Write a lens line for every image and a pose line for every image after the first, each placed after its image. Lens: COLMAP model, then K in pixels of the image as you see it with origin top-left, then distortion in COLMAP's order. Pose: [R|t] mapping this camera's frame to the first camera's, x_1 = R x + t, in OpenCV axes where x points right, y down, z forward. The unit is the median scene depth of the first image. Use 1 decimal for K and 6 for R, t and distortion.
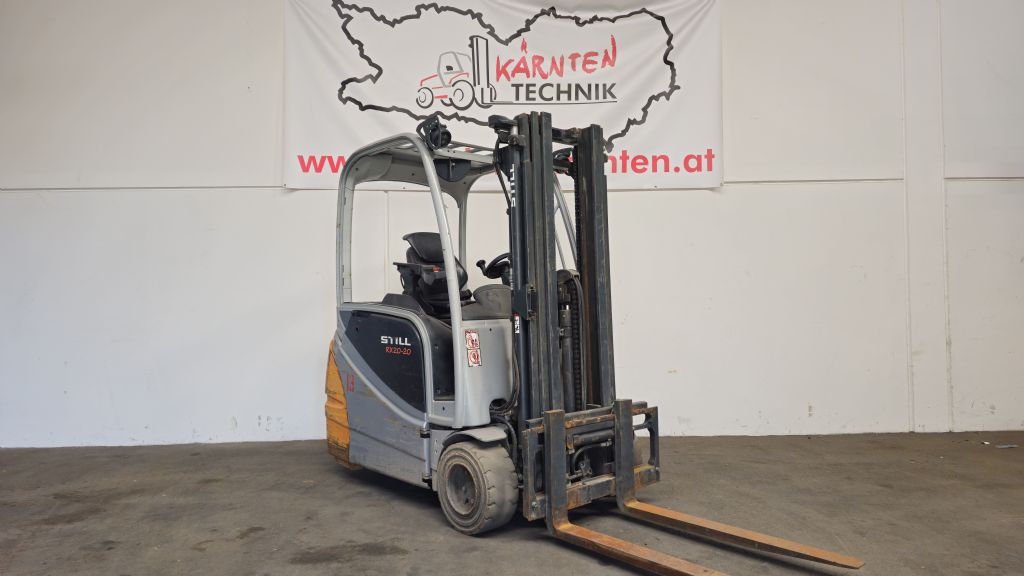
lens RADIAL K [[693.1, 0, 508.0], [0, 693.1, 284.4], [0, 0, 1]] dist [0.052416, -0.057042]
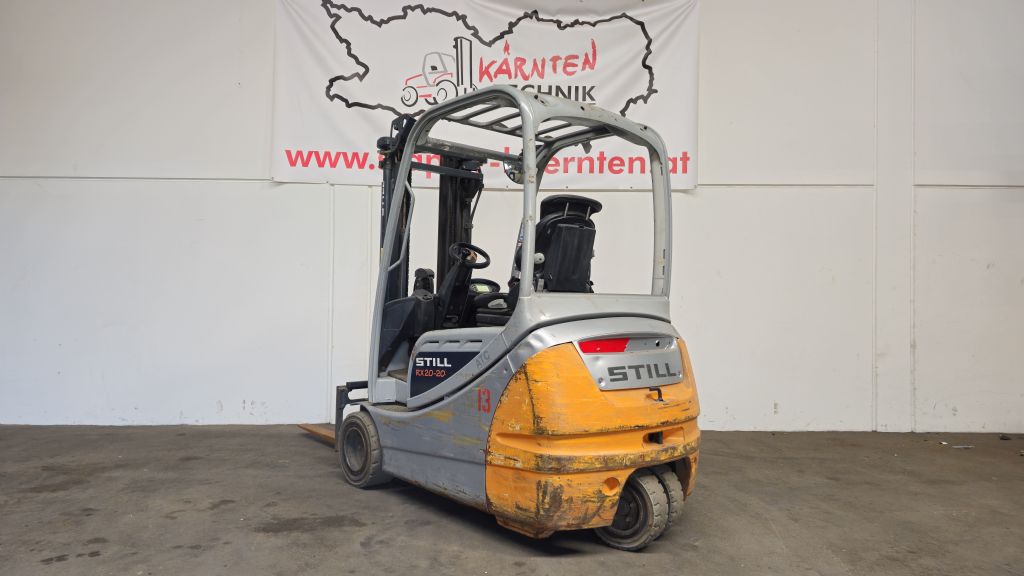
lens RADIAL K [[693.1, 0, 505.8], [0, 693.1, 290.6], [0, 0, 1]] dist [0.052416, -0.057042]
pose [[0.999667, 0.022704, -0.012262, 0.042388], [-0.022564, 0.999680, 0.011440, 0.004428], [0.012518, -0.011159, 0.999859, -0.033309]]
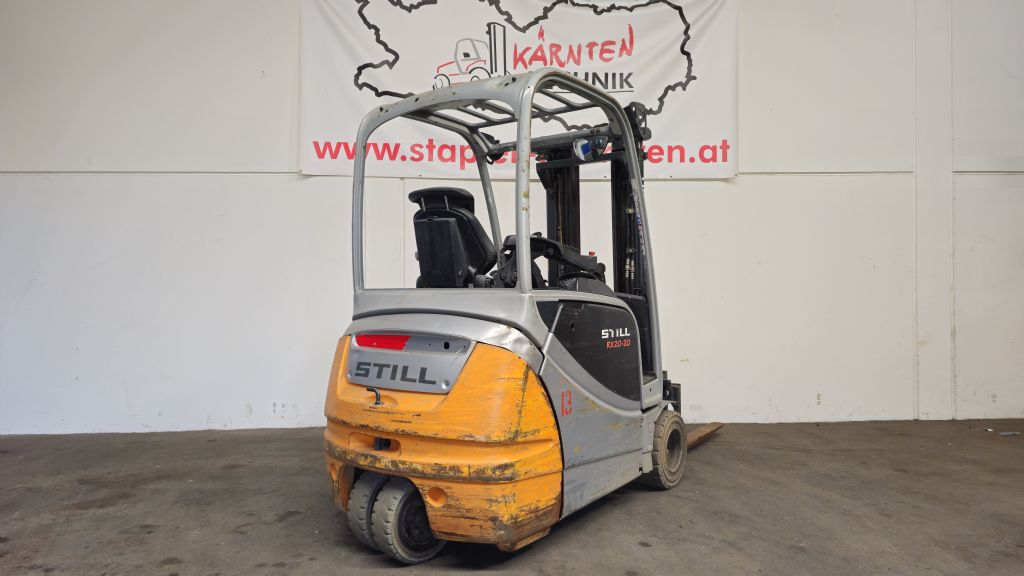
lens RADIAL K [[693.1, 0, 510.5], [0, 693.1, 290.9], [0, 0, 1]] dist [0.052416, -0.057042]
pose [[0.999585, 0.006328, 0.028110, -0.047119], [-0.006959, 0.999725, 0.022399, 0.003503], [-0.027960, -0.022586, 0.999354, -0.003762]]
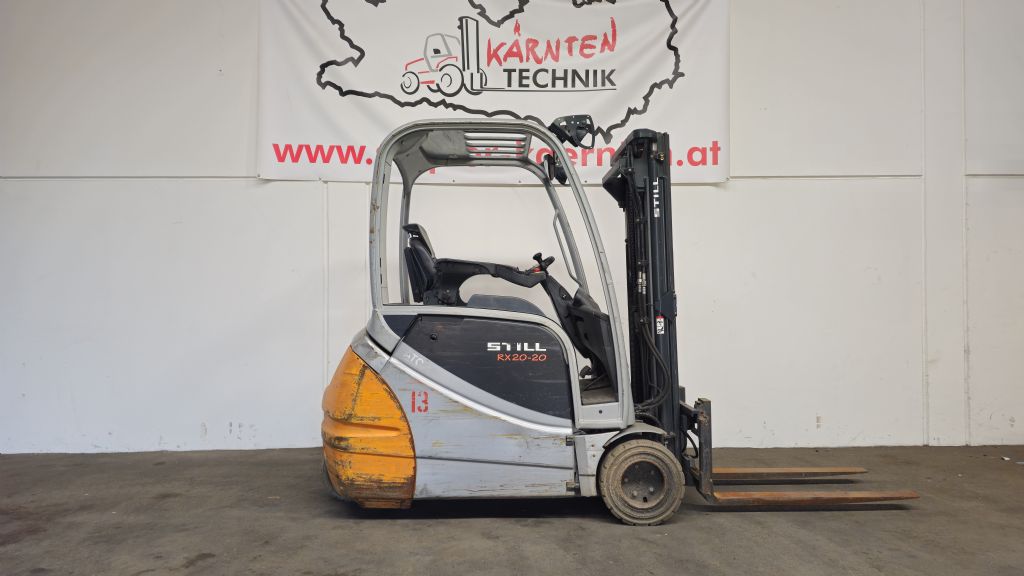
lens RADIAL K [[693.1, 0, 512.5], [0, 693.1, 292.9], [0, 0, 1]] dist [0.052416, -0.057042]
pose [[0.999958, 0.008958, 0.001770, 0.018196], [-0.008985, 0.999835, 0.015757, -0.003569], [-0.001629, -0.015772, 0.999874, 0.064055]]
